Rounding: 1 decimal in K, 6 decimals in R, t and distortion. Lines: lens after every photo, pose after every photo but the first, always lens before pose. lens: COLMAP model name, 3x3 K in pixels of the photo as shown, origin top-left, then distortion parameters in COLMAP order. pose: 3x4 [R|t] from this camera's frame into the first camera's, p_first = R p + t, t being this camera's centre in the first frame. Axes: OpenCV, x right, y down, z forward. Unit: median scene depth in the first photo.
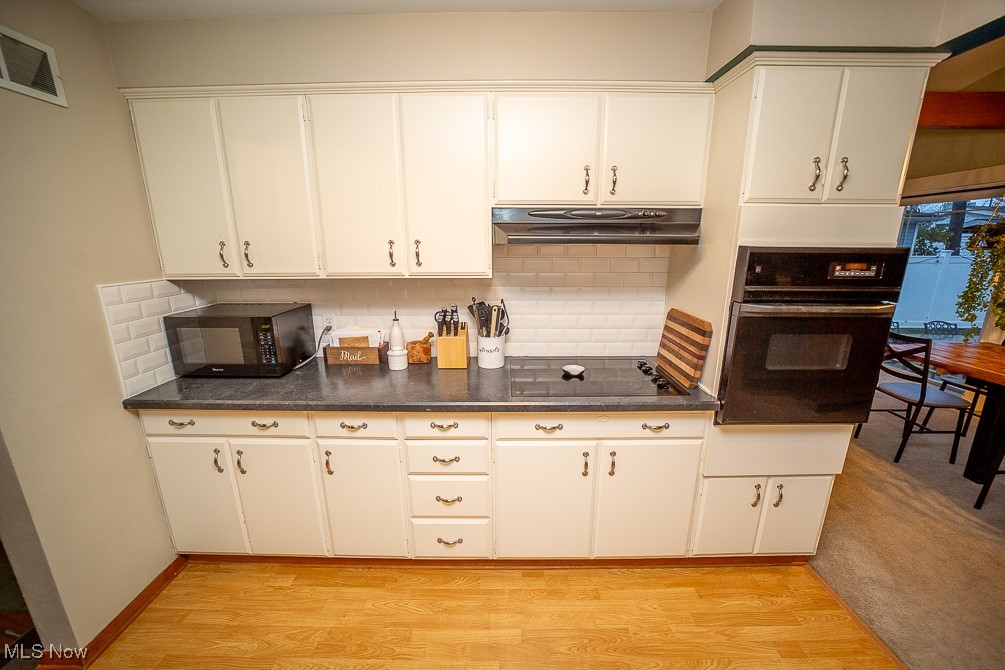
lens RADIAL K [[387.8, 0, 502.5], [0, 387.8, 335.0], [0, 0, 1]] dist [-0.019461, 0.000196]
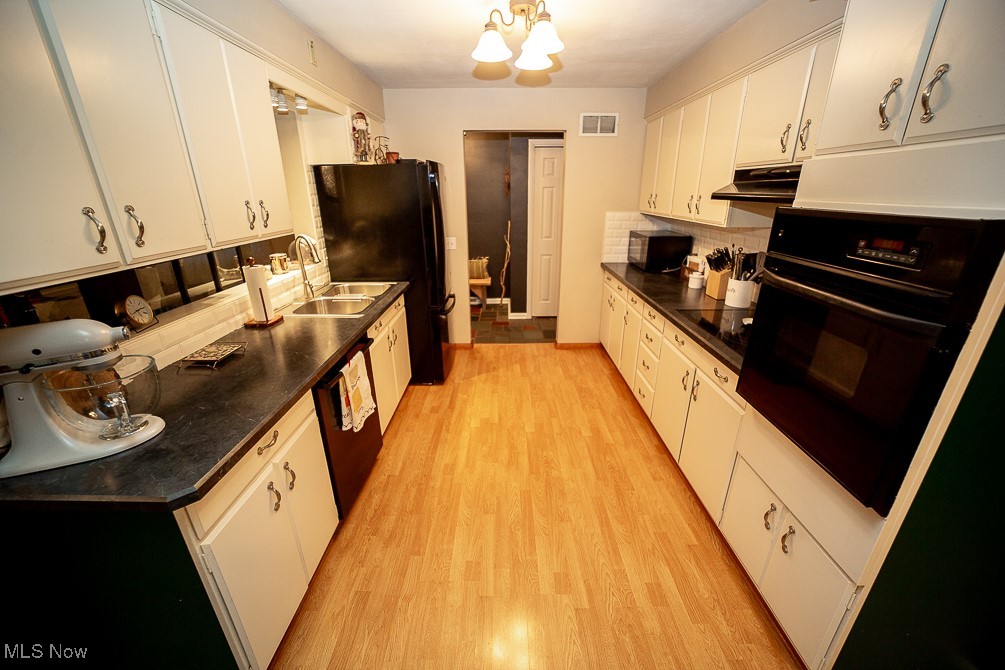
lens RADIAL K [[387.8, 0, 502.5], [0, 387.8, 335.0], [0, 0, 1]] dist [-0.019461, 0.000196]
pose [[-0.003461, 0.351962, -0.936008, 1.428279], [-0.242853, 0.907696, 0.342214, -0.091065], [0.970057, 0.228497, 0.082333, 0.304726]]
